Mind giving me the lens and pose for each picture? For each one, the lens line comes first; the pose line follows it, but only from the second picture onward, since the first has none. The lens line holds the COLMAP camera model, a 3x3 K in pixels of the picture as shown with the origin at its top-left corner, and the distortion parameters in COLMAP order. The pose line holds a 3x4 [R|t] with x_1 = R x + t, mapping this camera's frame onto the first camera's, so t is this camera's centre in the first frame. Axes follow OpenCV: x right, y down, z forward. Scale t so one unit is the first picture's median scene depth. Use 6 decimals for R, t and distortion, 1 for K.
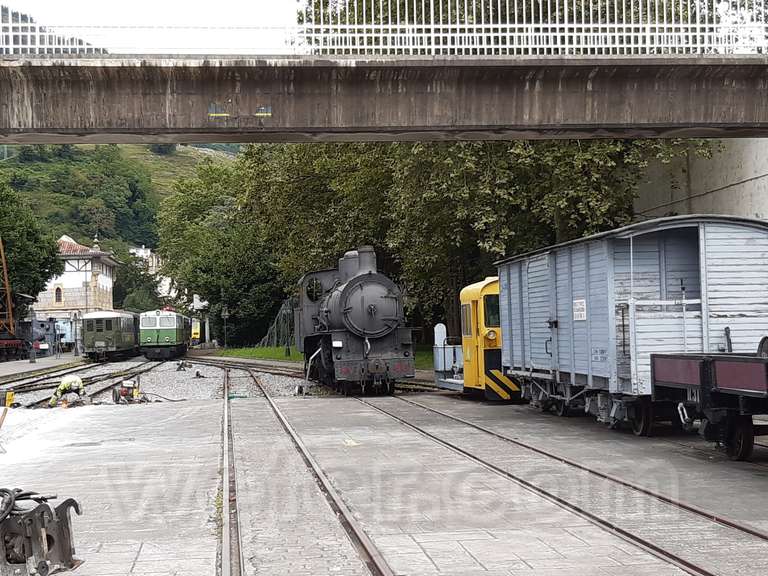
lens RADIAL K [[1319.6, 0, 383.5], [0, 1319.6, 261.5], [0, 0, 1]] dist [0.325571, -1.922244]
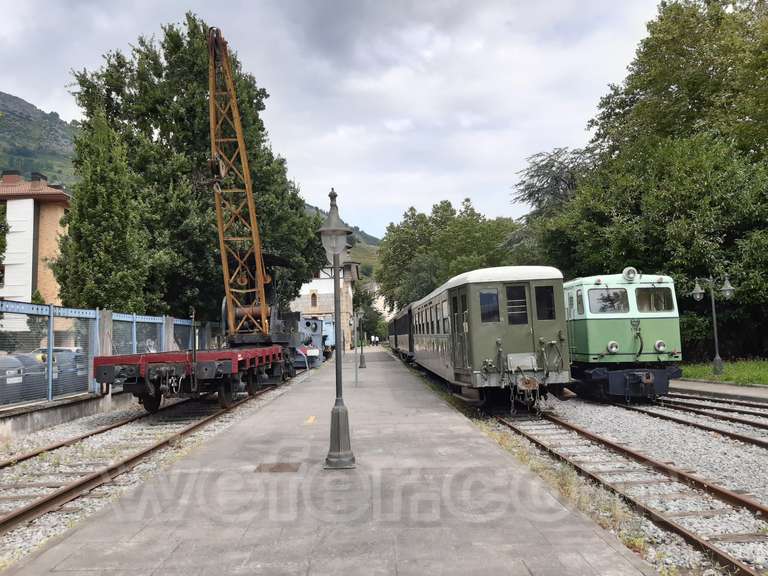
lens RADIAL K [[593.0, 0, 383.6], [0, 593.0, 282.4], [0, 0, 1]] dist [0.064013, -0.123813]
pose [[0.995713, -0.012045, -0.091705, -0.033739], [0.008560, 0.999229, -0.038309, 0.006972], [0.092095, 0.037360, 0.995049, 0.124082]]
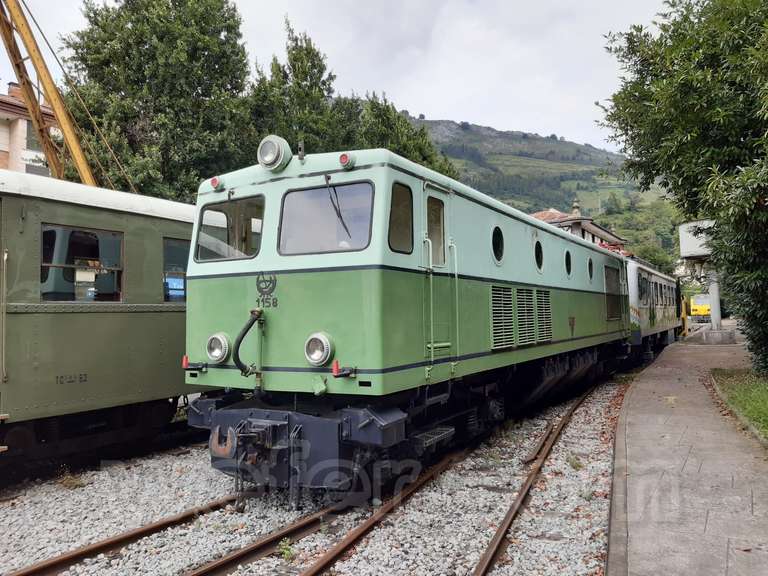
lens RADIAL K [[593.0, 0, 383.6], [0, 593.0, 282.4], [0, 0, 1]] dist [0.064013, -0.123813]
pose [[0.793923, -0.027871, -0.607379, -0.018375], [0.032613, 0.999463, -0.003233, 0.007862], [0.607143, -0.017241, 0.794405, 0.144063]]
